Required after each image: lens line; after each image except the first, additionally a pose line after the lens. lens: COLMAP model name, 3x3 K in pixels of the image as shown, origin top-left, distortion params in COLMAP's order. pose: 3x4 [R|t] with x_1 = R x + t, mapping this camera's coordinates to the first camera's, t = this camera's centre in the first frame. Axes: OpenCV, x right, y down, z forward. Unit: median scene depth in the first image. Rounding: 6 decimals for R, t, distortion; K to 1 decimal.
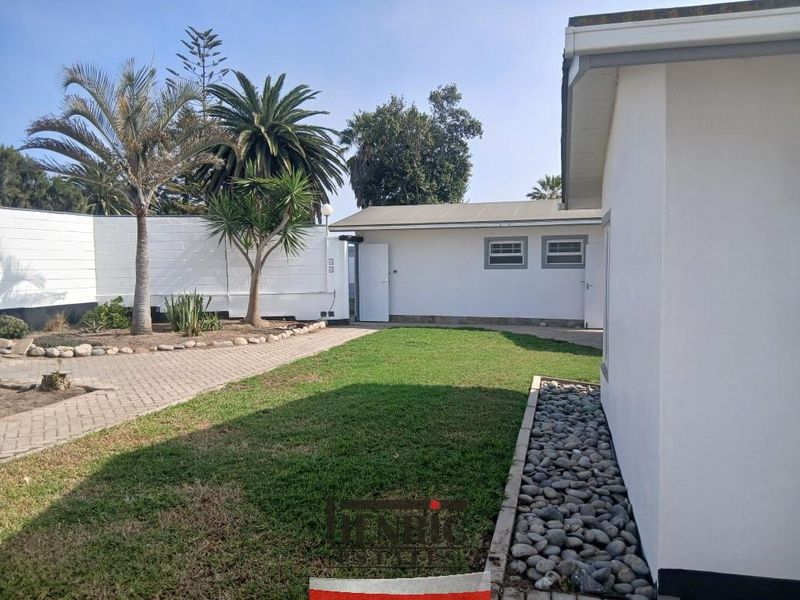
lens RADIAL K [[606.6, 0, 400.0], [0, 606.6, 300.0], [0, 0, 1]] dist [-0.001752, -0.007704]
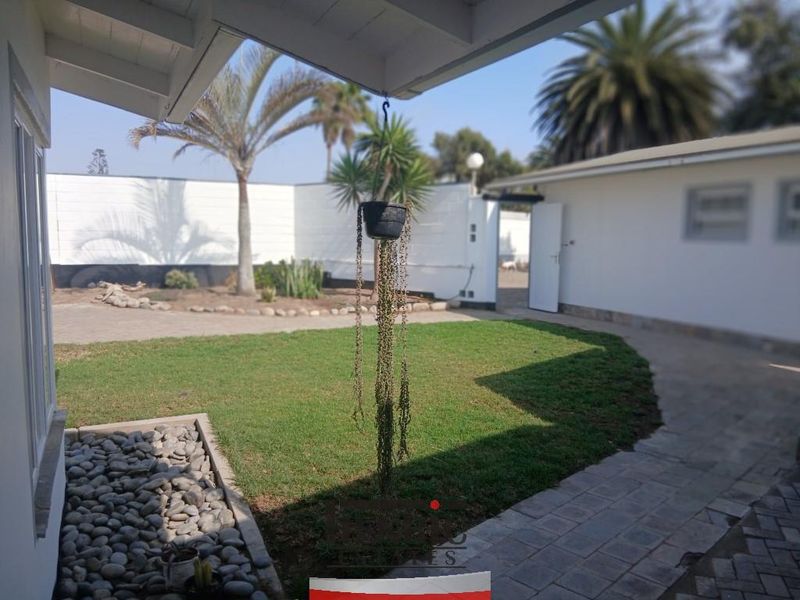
lens RADIAL K [[606.6, 0, 400.0], [0, 606.6, 300.0], [0, 0, 1]] dist [-0.001752, -0.007704]
pose [[0.630801, 0.094245, -0.770200, 0.474122], [-0.055968, 0.995537, 0.075980, -0.026320], [0.773924, -0.004822, 0.633261, 0.456779]]
